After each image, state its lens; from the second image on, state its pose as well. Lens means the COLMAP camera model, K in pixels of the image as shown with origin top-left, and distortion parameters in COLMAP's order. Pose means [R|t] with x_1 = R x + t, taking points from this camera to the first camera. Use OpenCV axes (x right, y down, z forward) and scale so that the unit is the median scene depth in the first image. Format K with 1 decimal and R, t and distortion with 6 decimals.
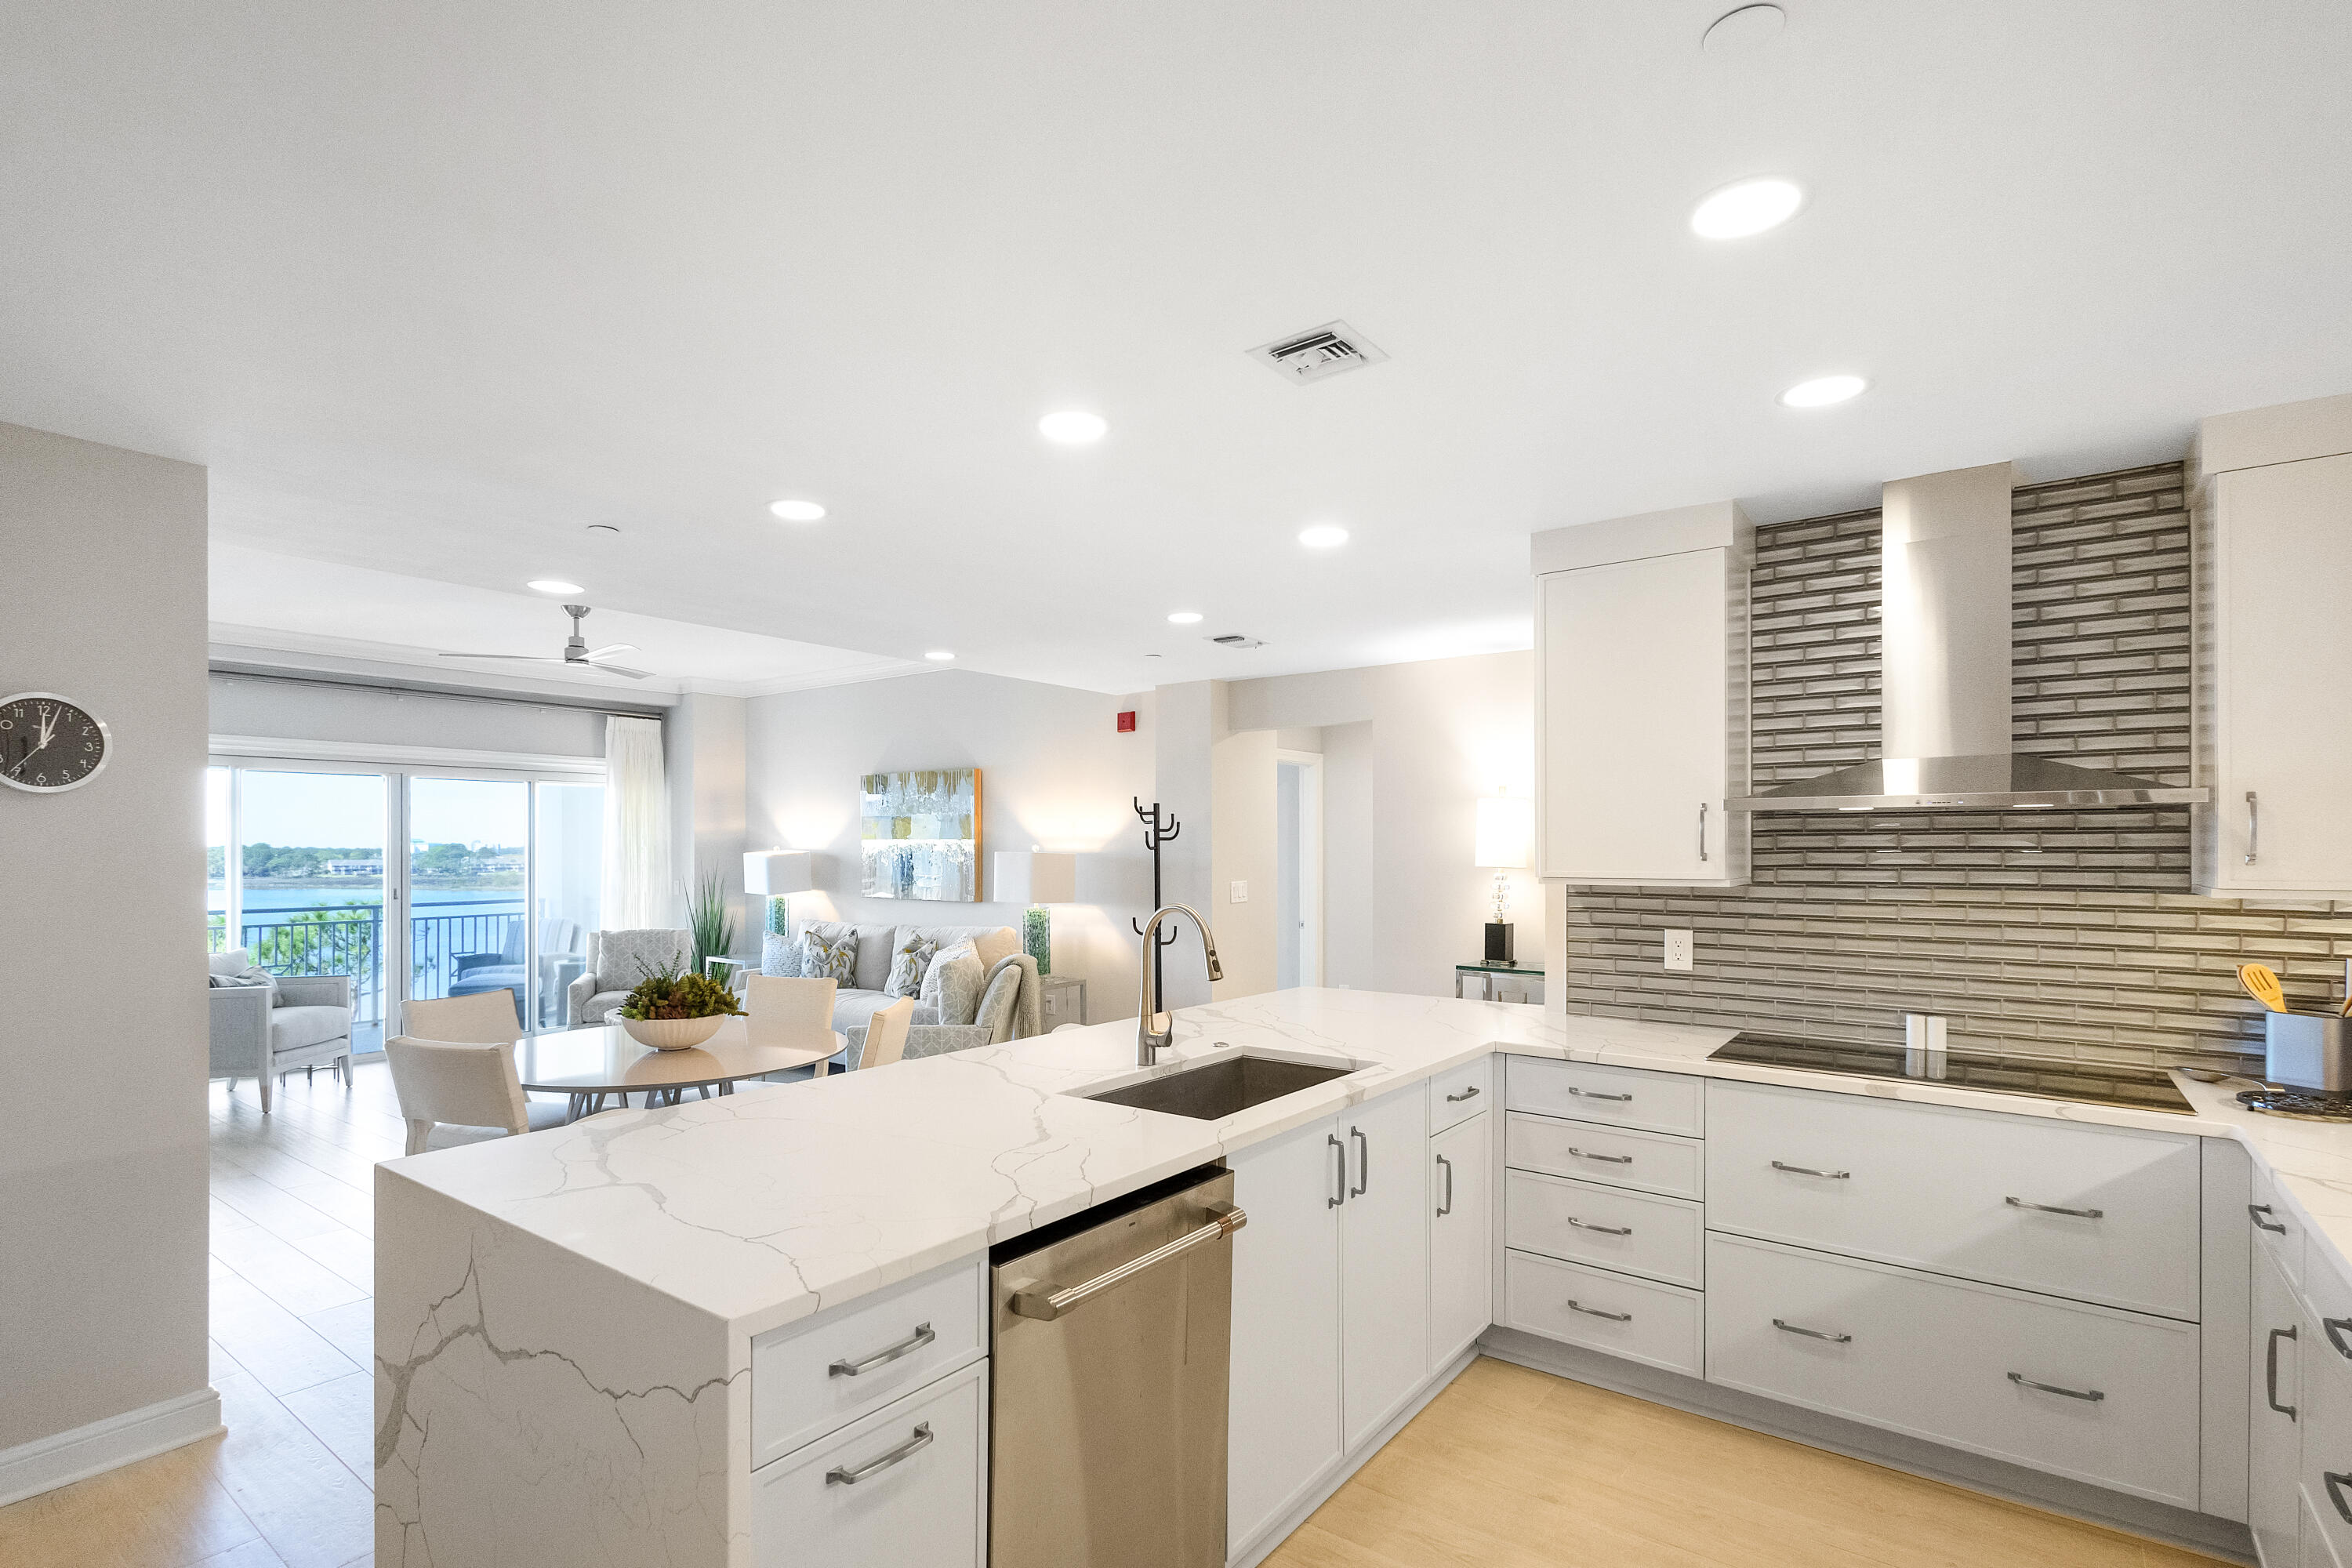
lens RADIAL K [[1131.8, 0, 1167.3], [0, 1131.8, 843.8], [0, 0, 1]] dist [0.010460, -0.000240]
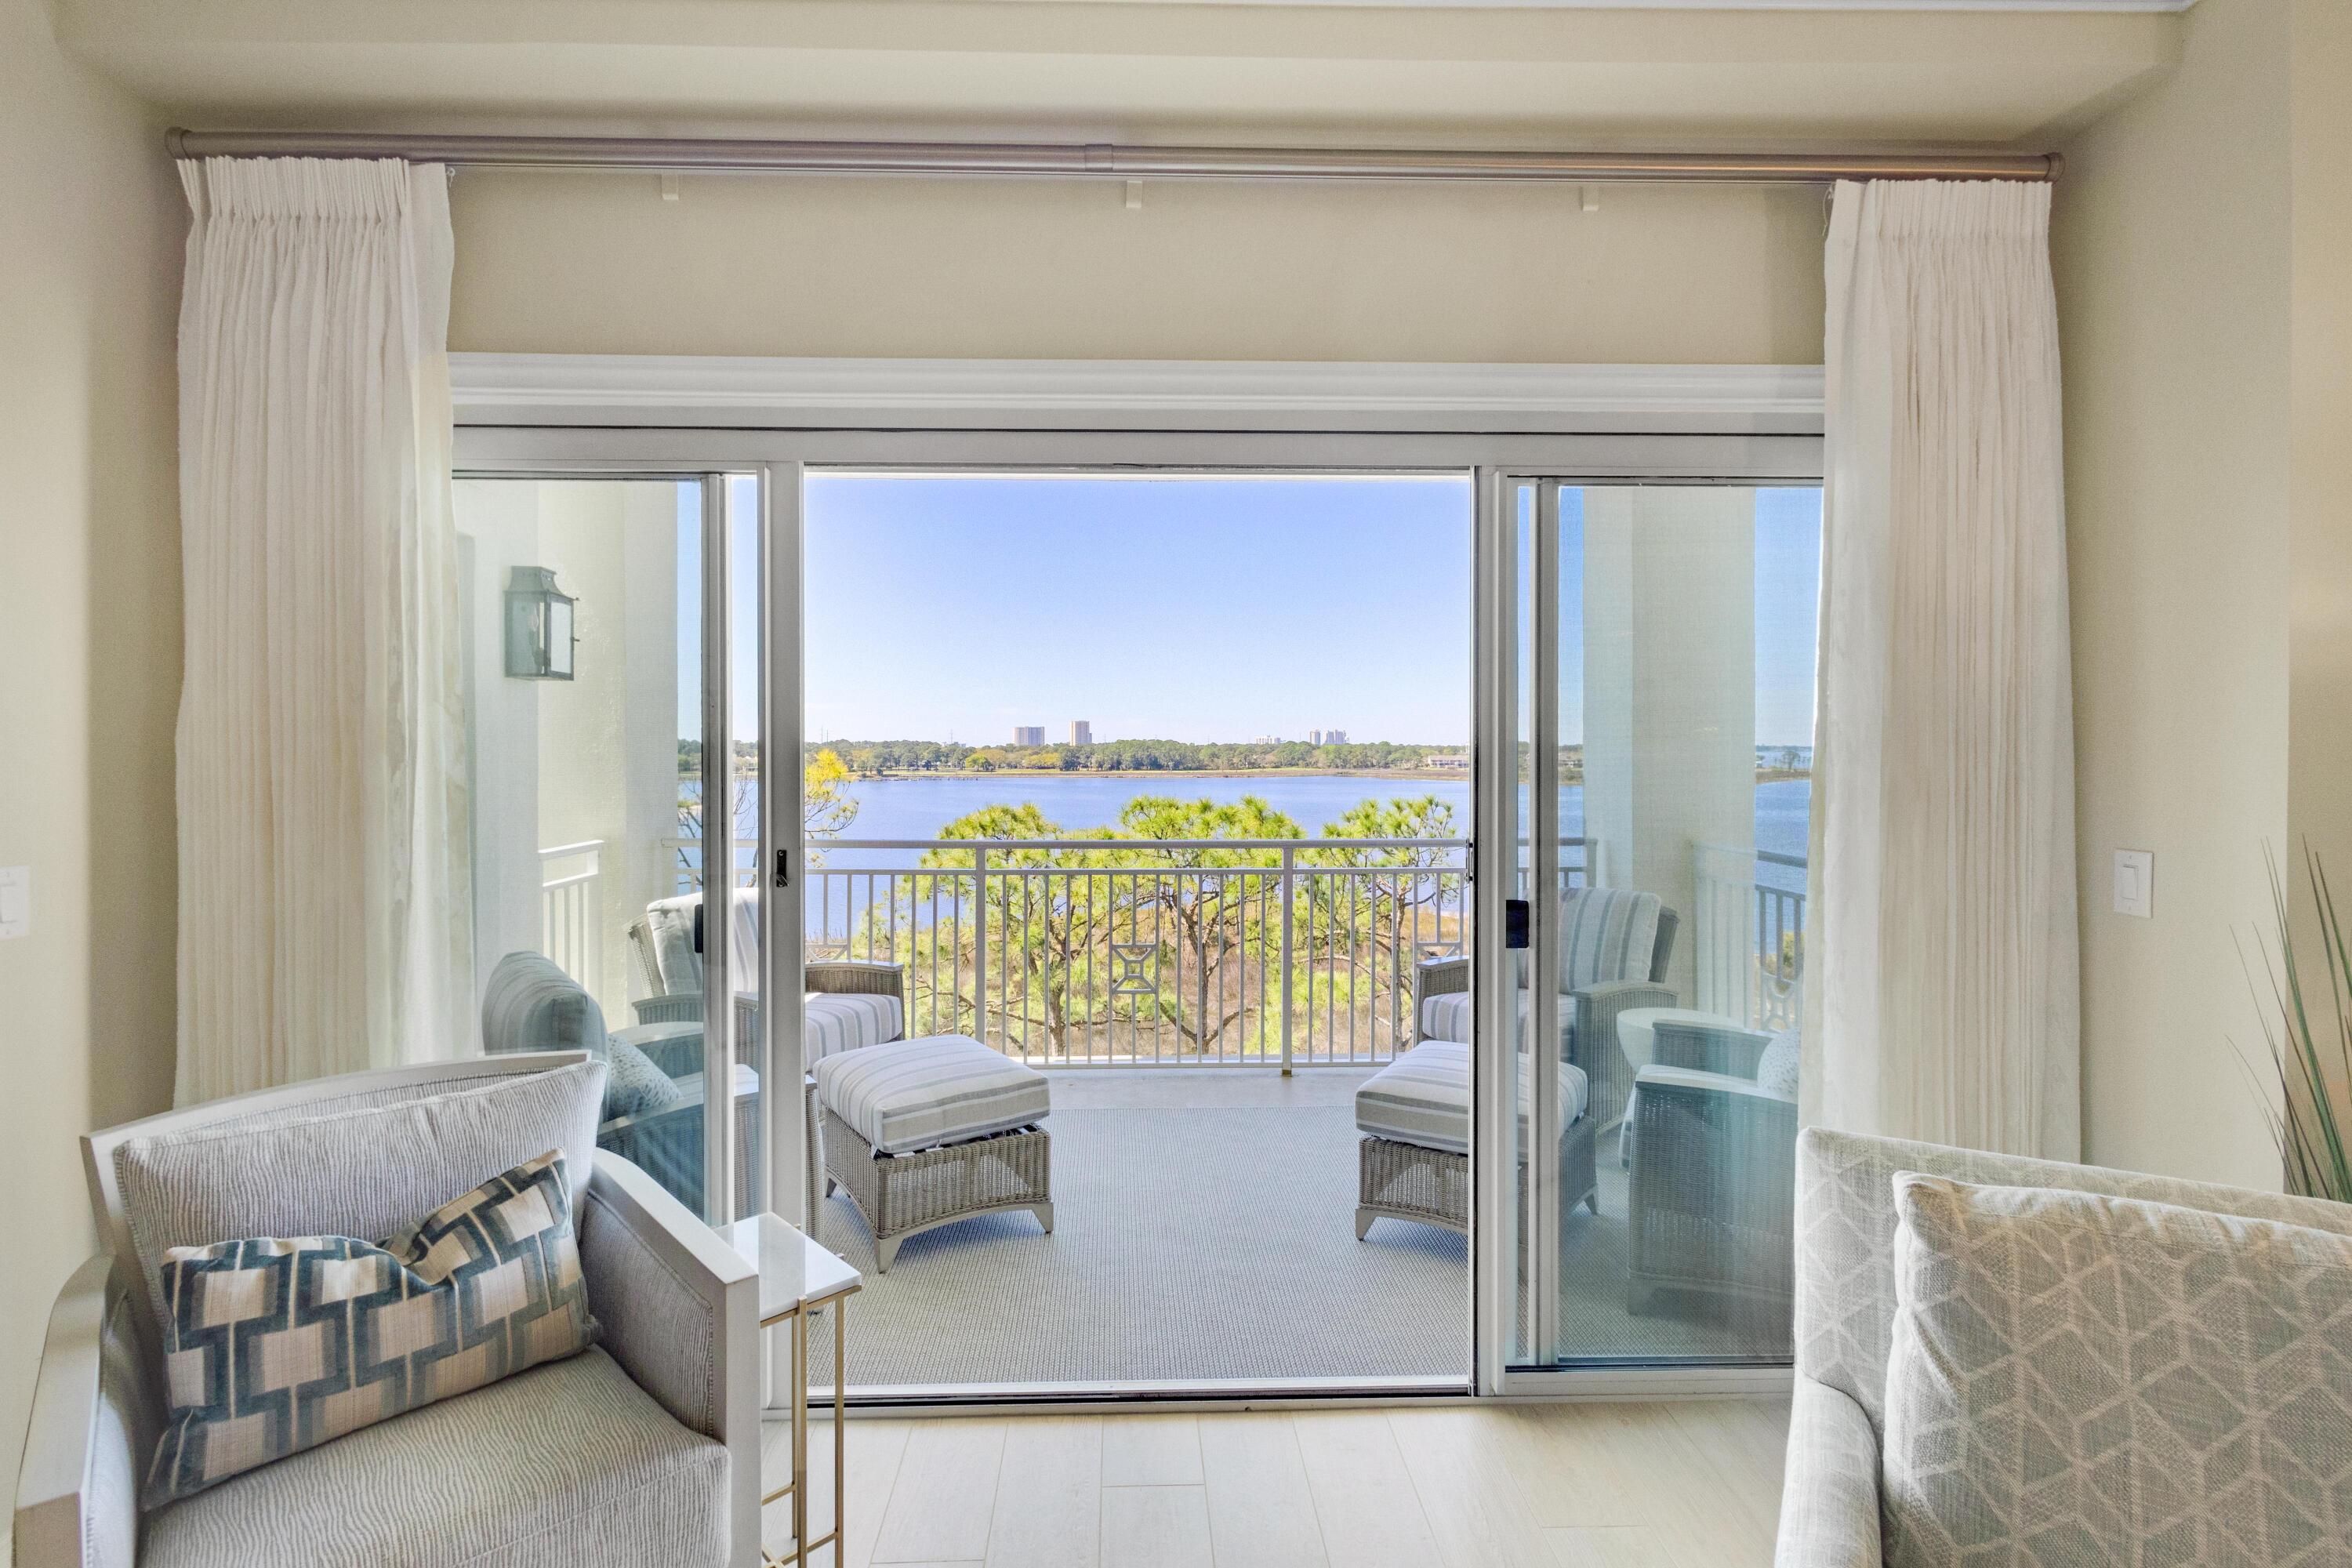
lens RADIAL K [[1117.1, 0, 1142.1], [0, 1117.1, 757.8], [0, 0, 1]] dist [-0.000331, -0.000258]
pose [[0.630174, 0.008364, -0.776409, -0.401401], [0.003033, 0.999908, 0.013233, 0.010021], [0.776448, -0.010694, 0.630090, 0.732593]]
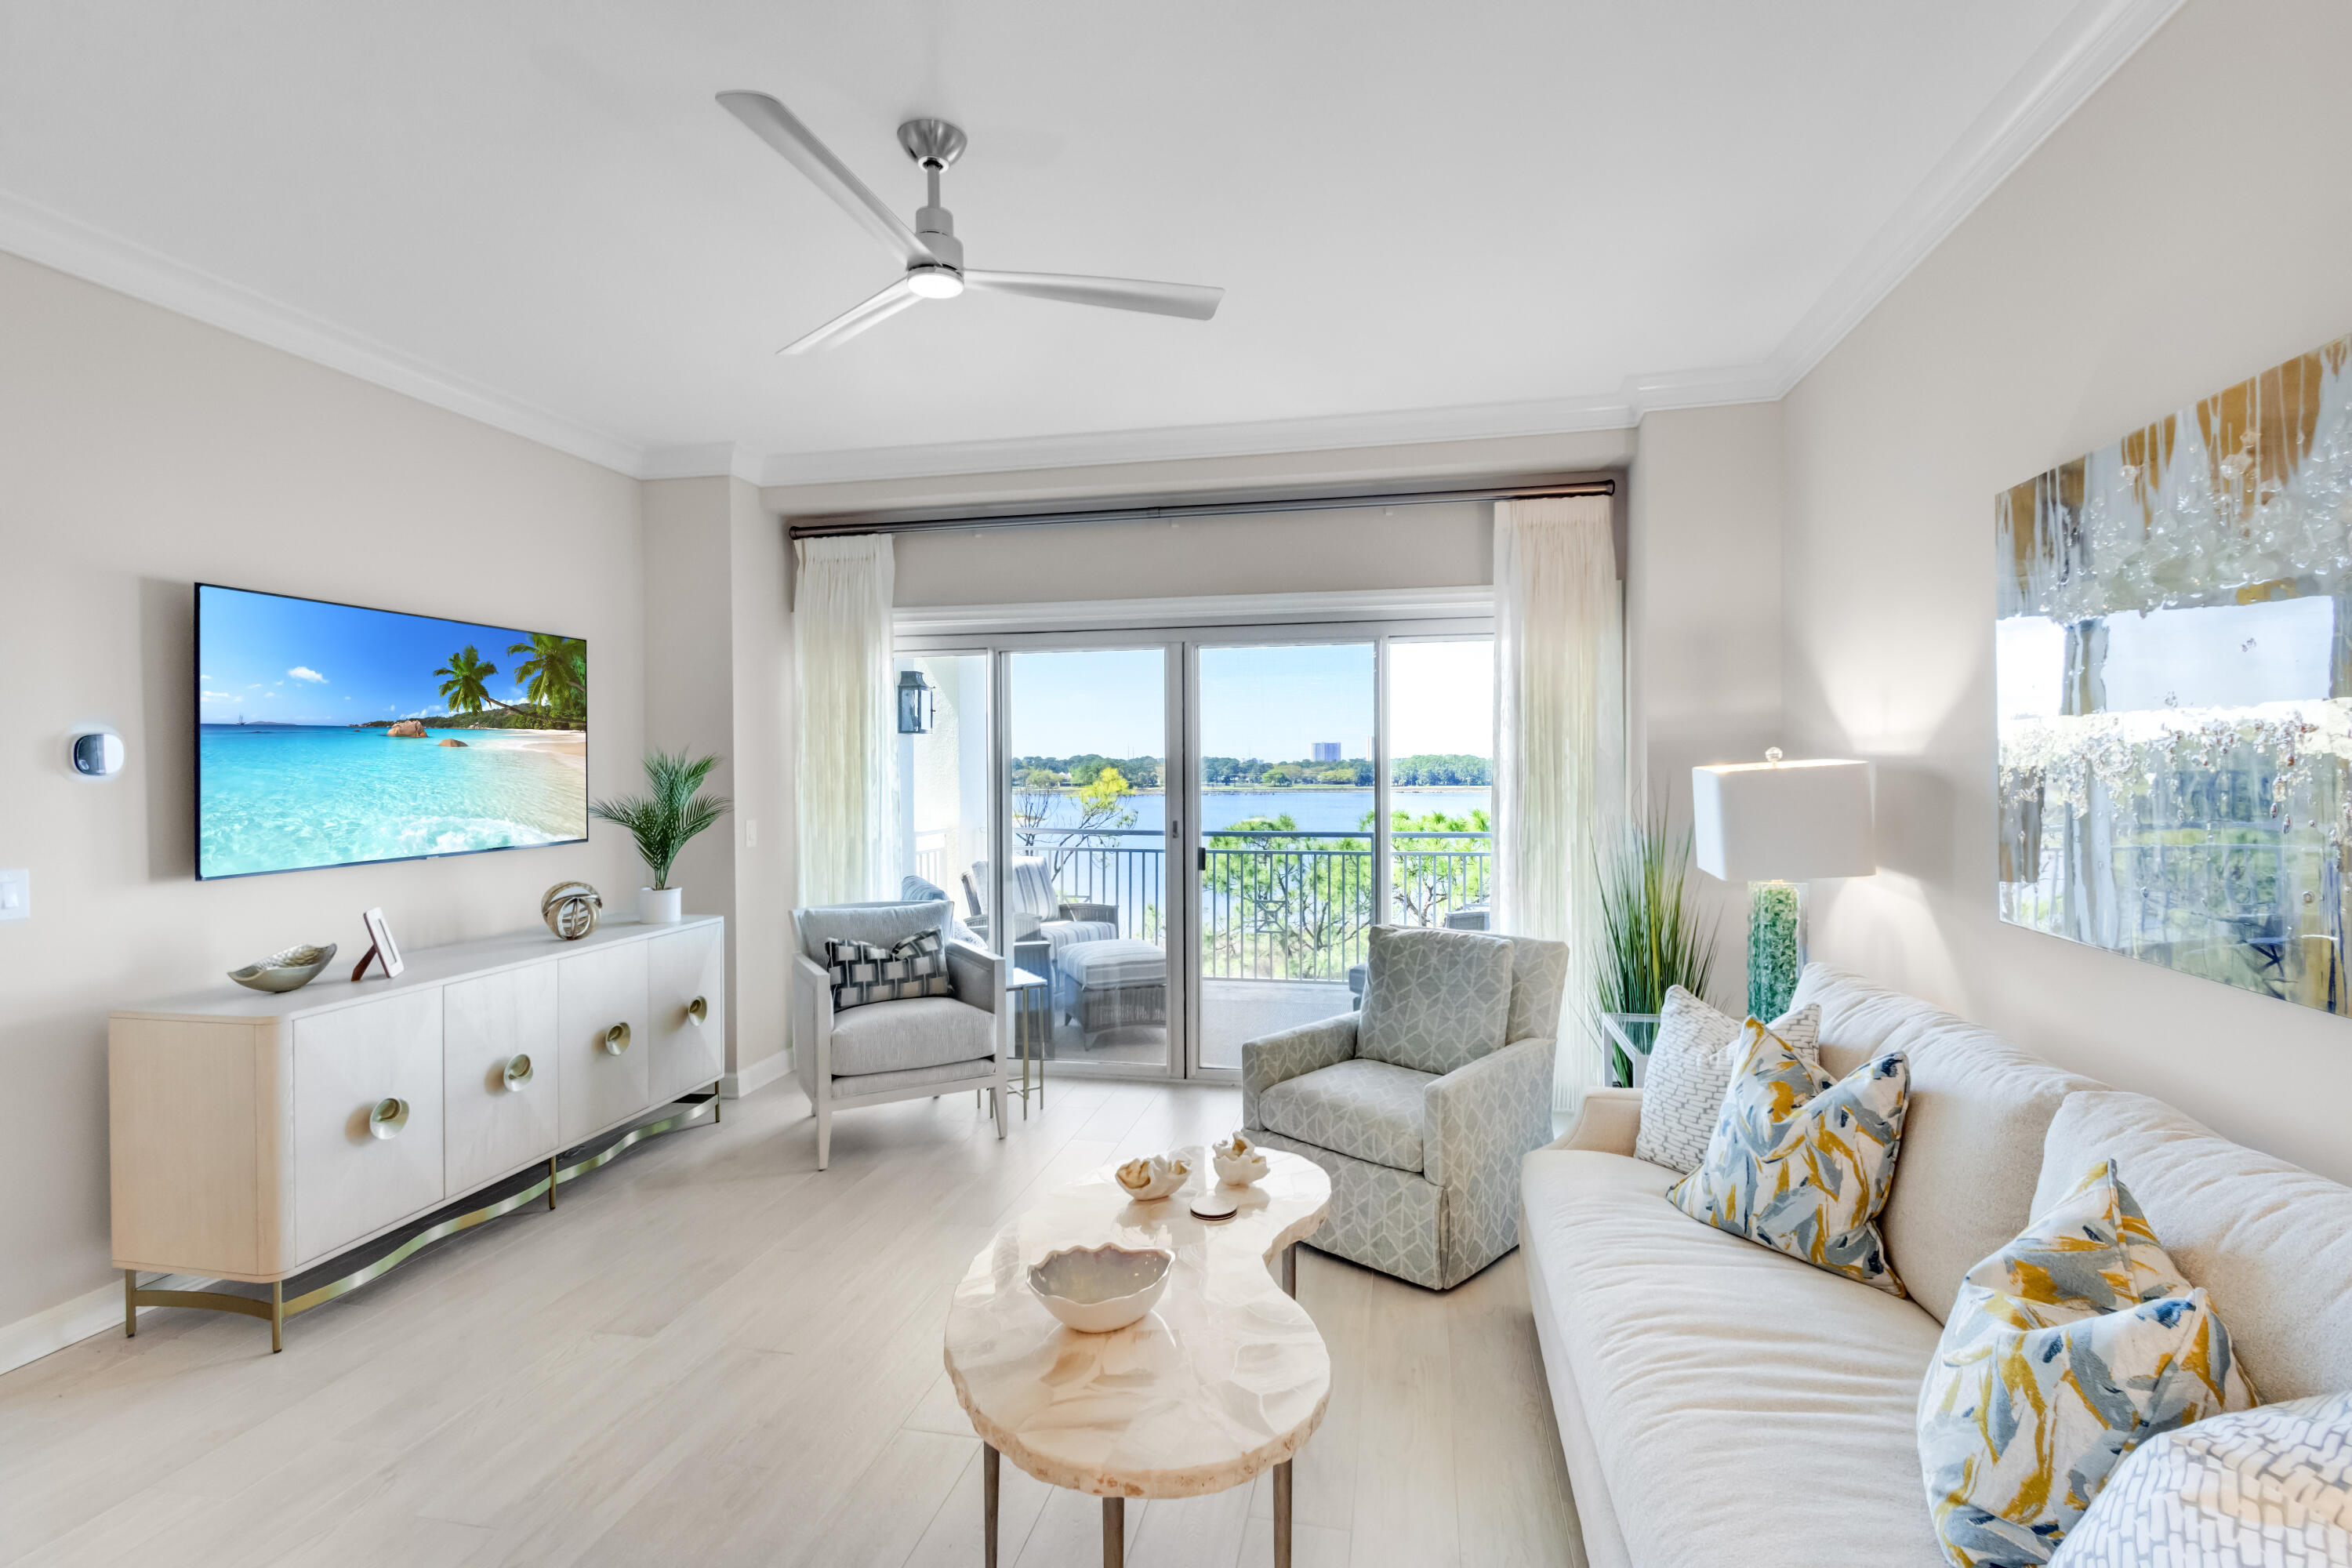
lens RADIAL K [[1101.7, 0, 1171.9], [0, 1101.7, 767.8], [0, 0, 1]] dist [0.001359, -0.000074]
pose [[0.428595, 0.001776, -0.903495, -0.101741], [0.009897, 0.999929, 0.006660, 0.004248], [0.903443, -0.011796, 0.428547, 0.653307]]
